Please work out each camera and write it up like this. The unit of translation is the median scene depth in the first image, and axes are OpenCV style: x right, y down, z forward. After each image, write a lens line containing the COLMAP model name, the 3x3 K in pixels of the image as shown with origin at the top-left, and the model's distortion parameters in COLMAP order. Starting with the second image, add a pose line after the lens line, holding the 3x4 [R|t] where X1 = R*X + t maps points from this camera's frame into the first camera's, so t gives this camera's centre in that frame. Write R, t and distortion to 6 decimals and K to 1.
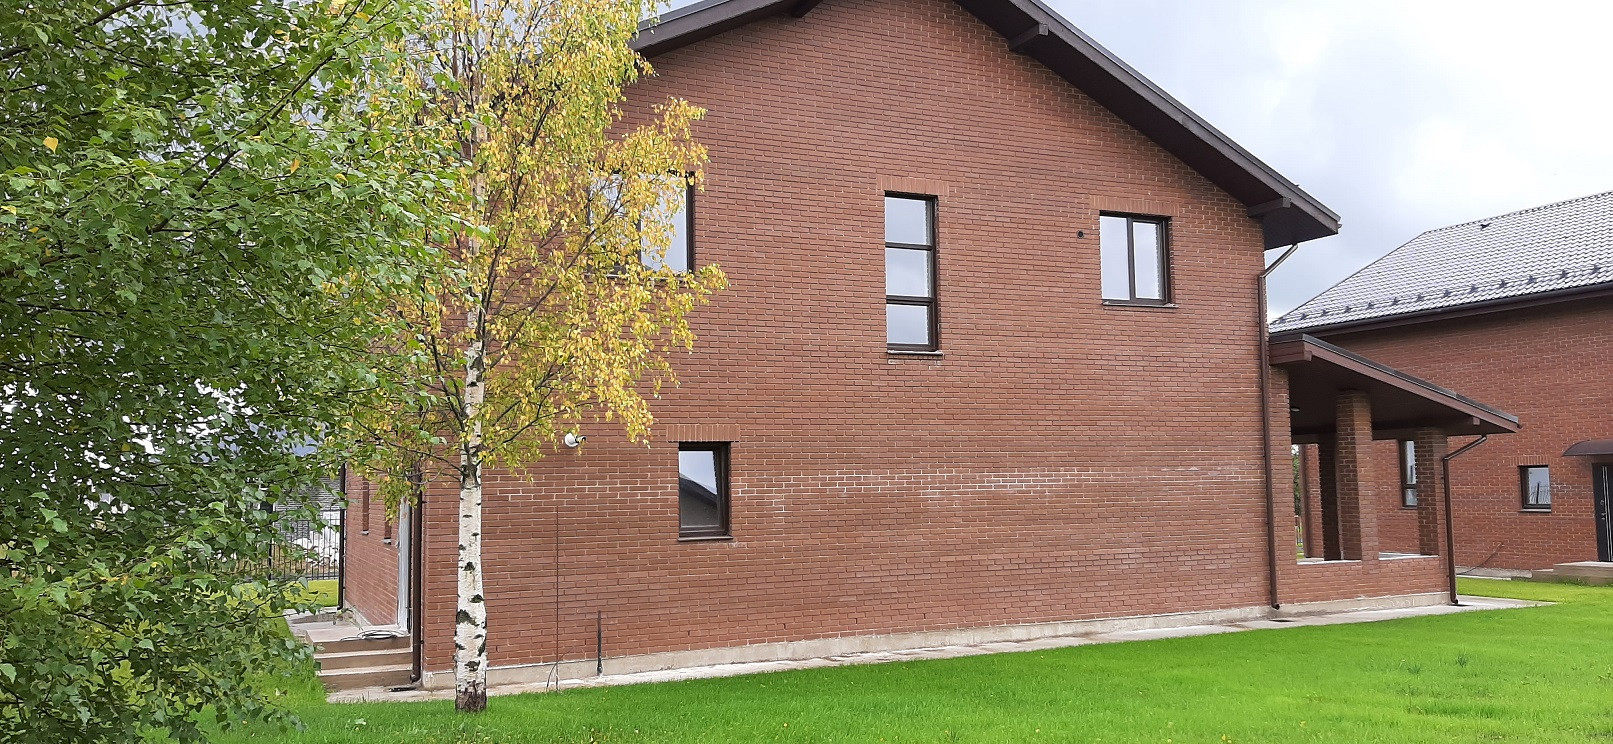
lens RADIAL K [[1247.7, 0, 808.6], [0, 1247.7, 360.7], [0, 0, 1]] dist [0.073041, -0.136738]
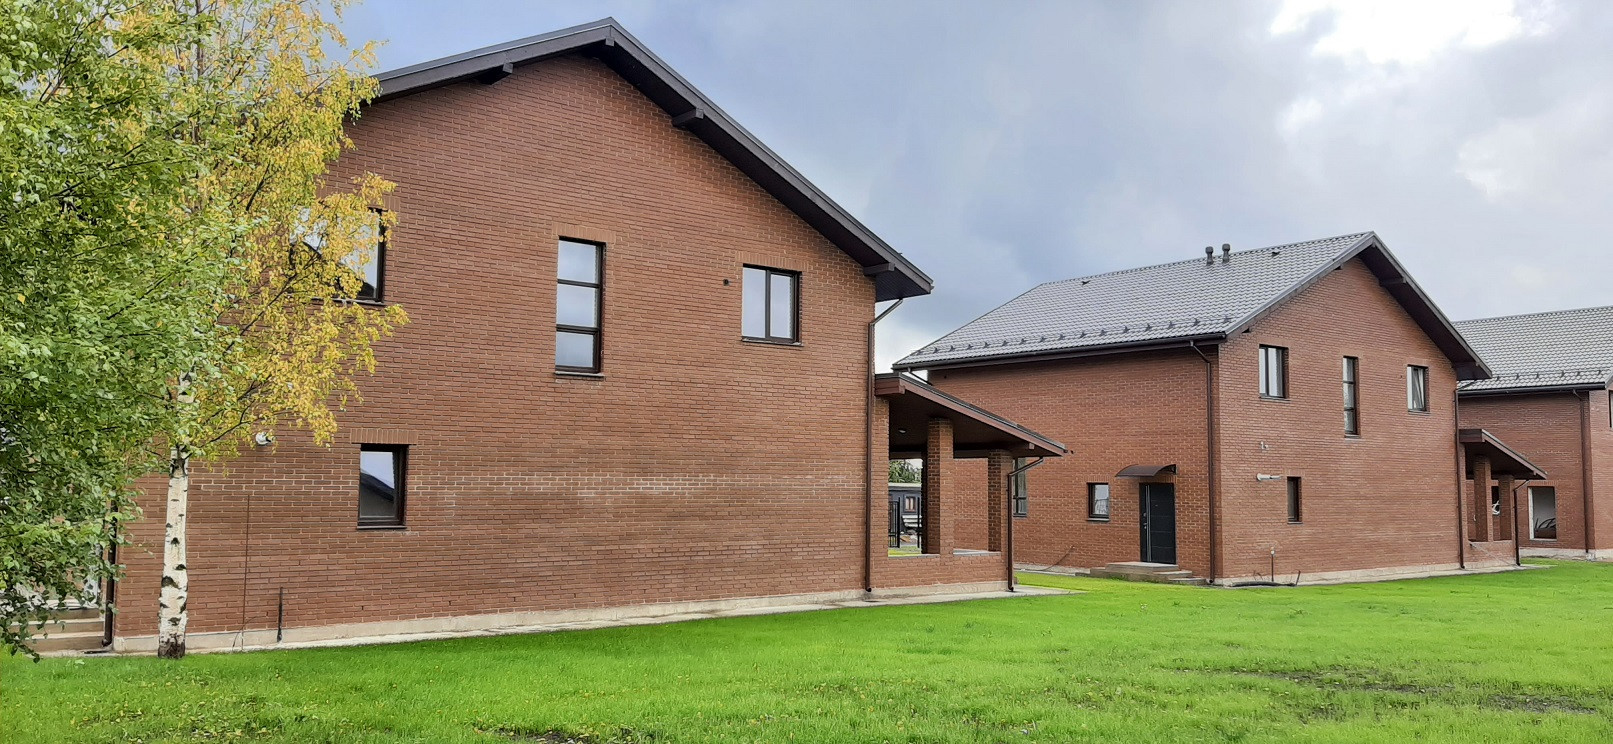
lens RADIAL K [[1247.7, 0, 831.2], [0, 1247.7, 374.9], [0, 0, 1]] dist [0.073041, -0.136738]
pose [[0.968039, 0.047503, 0.246259, 0.023685], [-0.049440, 0.998776, 0.001688, -0.019020], [-0.245877, -0.013809, 0.969203, -0.204324]]
